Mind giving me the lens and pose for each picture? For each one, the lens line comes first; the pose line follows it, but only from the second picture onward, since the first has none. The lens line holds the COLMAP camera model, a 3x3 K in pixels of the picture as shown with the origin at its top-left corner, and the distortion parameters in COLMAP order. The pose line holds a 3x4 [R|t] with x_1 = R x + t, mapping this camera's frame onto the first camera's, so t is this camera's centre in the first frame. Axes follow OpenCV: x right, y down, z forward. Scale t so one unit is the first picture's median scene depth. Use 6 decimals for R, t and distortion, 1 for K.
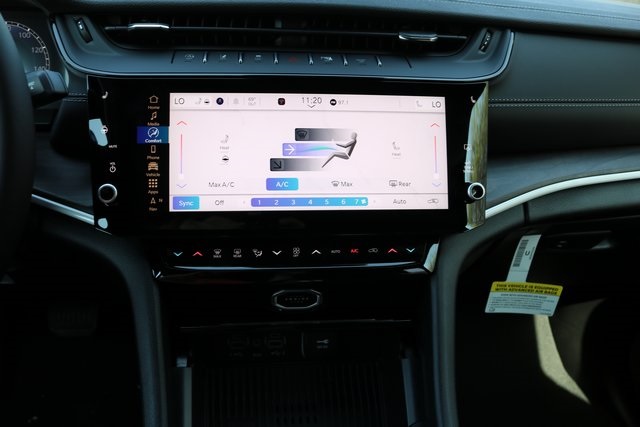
lens RADIAL K [[529.3, 0, 319.6], [0, 529.3, 216.8], [0, 0, 1]] dist [-0.122496, 0.067233]
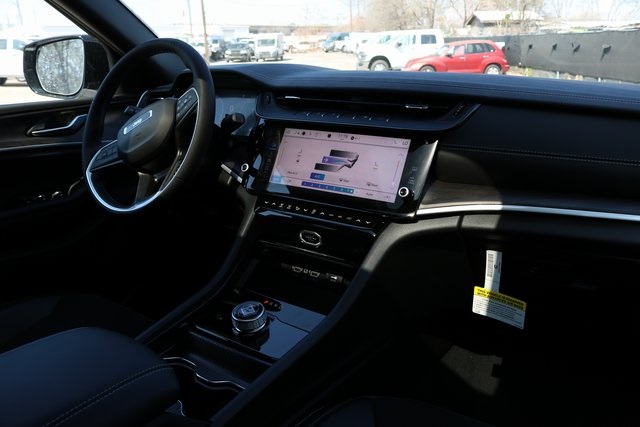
lens RADIAL K [[529.3, 0, 316.9], [0, 529.3, 212.9], [0, 0, 1]] dist [-0.122496, 0.067233]
pose [[0.747295, 0.143779, -0.648751, 1.163885], [-0.269084, 0.958158, -0.097607, 0.246927], [0.607572, 0.247510, 0.754715, -0.407374]]
